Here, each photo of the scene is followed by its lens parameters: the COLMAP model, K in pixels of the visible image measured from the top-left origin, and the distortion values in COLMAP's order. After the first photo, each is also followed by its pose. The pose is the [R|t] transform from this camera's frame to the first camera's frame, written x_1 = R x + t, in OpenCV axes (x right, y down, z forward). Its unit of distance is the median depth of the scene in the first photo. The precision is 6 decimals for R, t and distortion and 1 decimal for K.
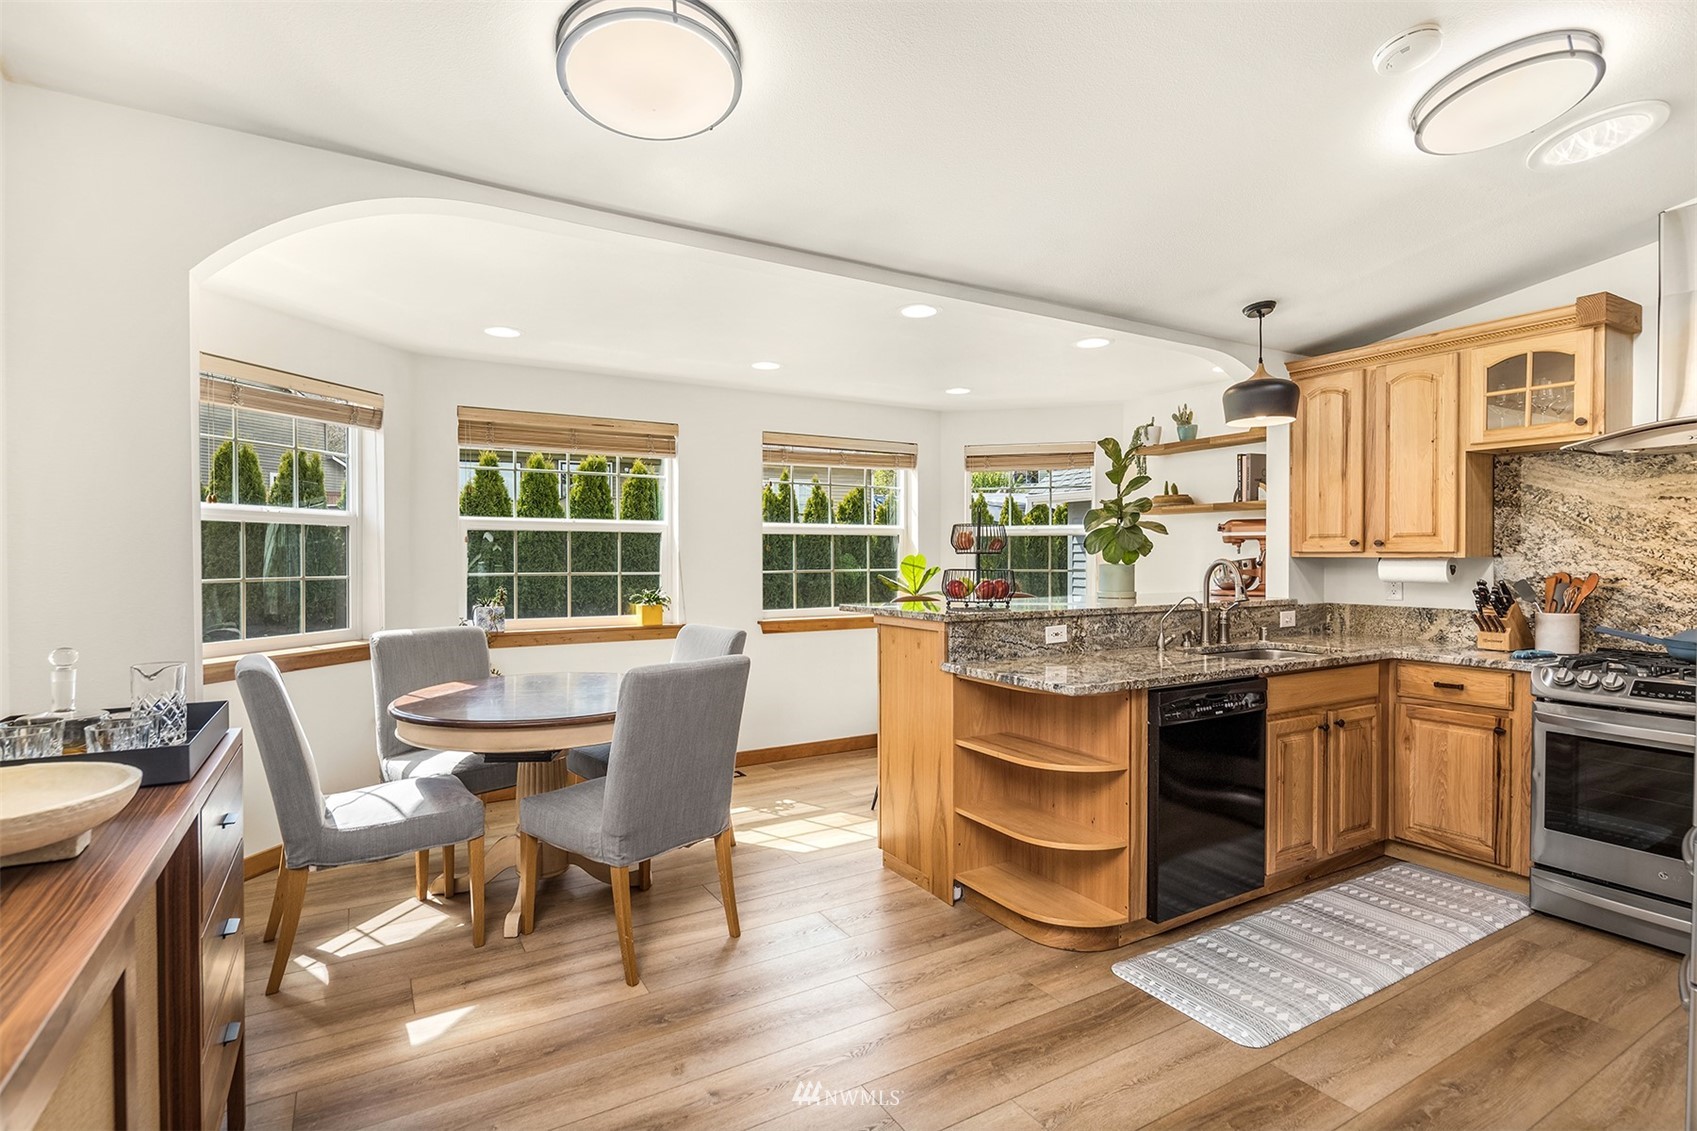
lens RADIAL K [[821.4, 0, 861.0], [0, 821.4, 561.3], [0, 0, 1]] dist [0.016408, -0.002279]
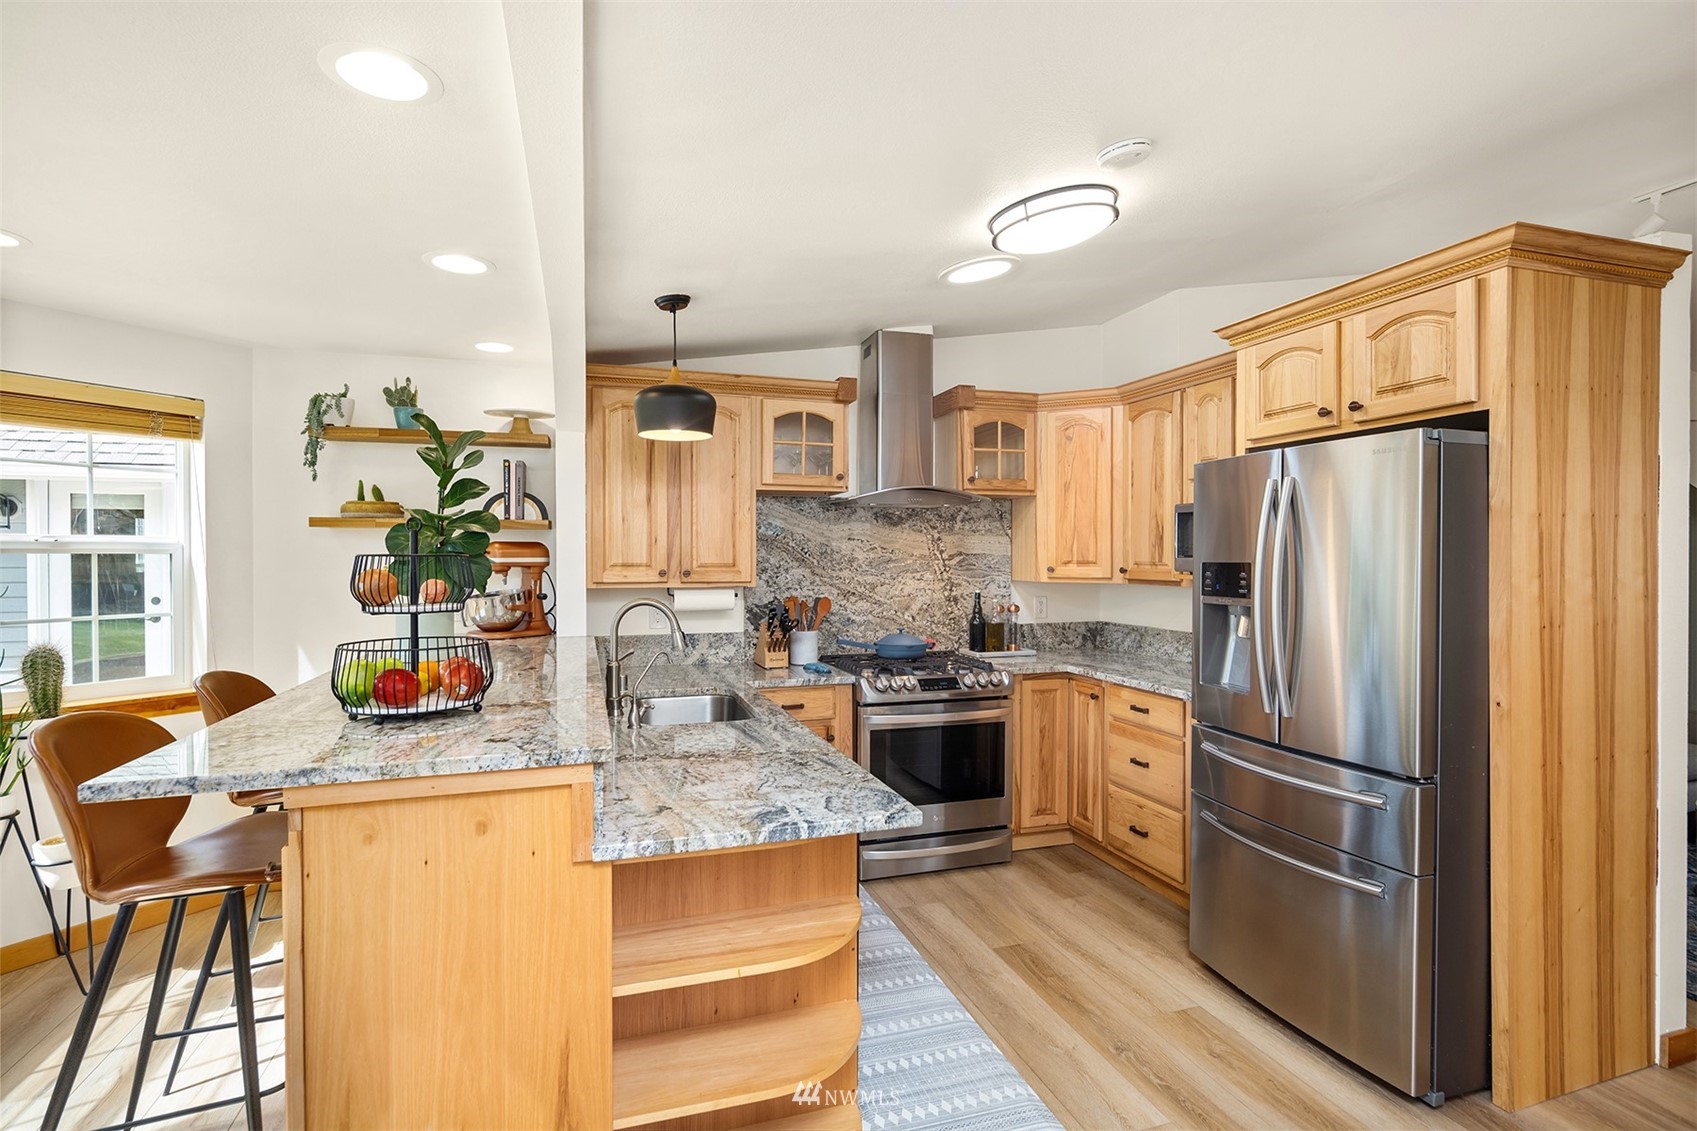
lens RADIAL K [[821.4, 0, 836.8], [0, 821.4, 567.7], [0, 0, 1]] dist [0.016408, -0.002279]
pose [[0.234984, -0.015279, 0.971879, -0.311919], [0.007471, 0.999875, 0.013913, -0.045615], [-0.971971, 0.003991, 0.235069, 0.663399]]
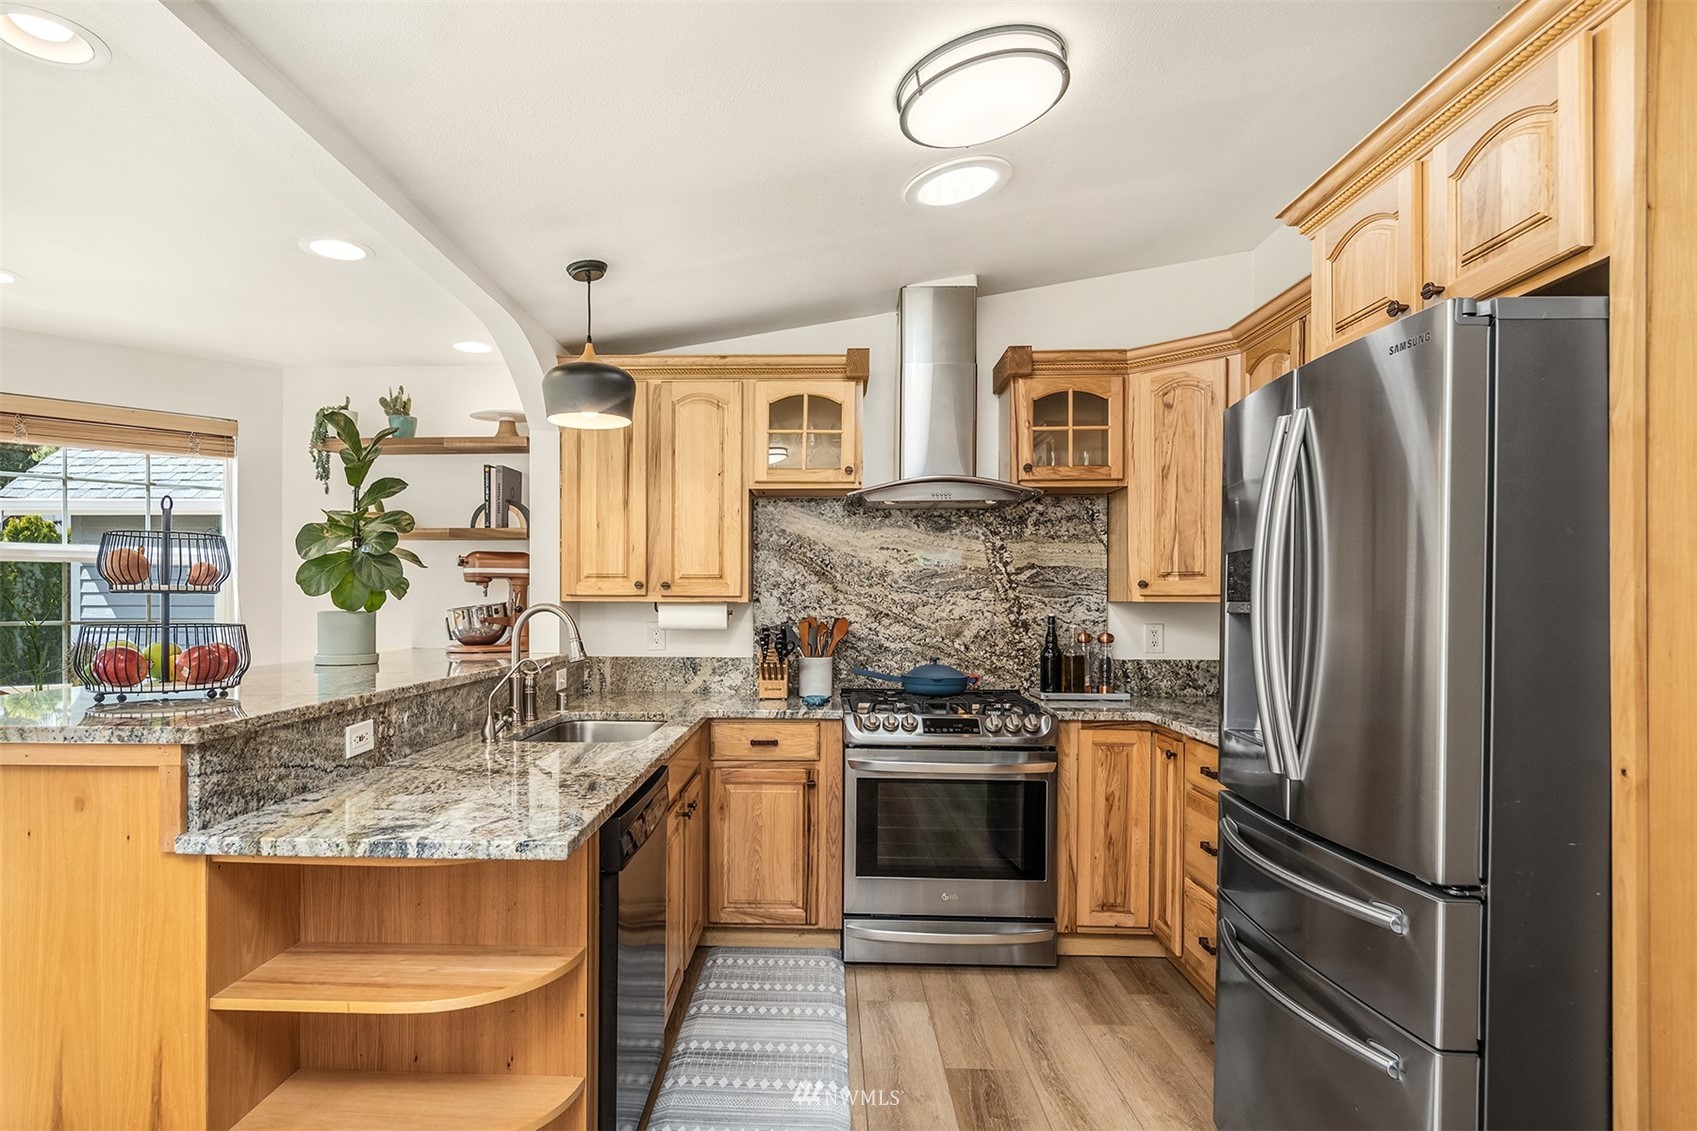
lens RADIAL K [[924.2, 0, 777.6], [0, 924.2, 606.0], [0, 0, 1]] dist [0.014443, -0.004392]
pose [[0.565245, -0.002669, 0.824919, -0.118510], [0.002231, 0.999996, 0.001707, -0.002043], [-0.824920, 0.000876, 0.565249, 0.394936]]
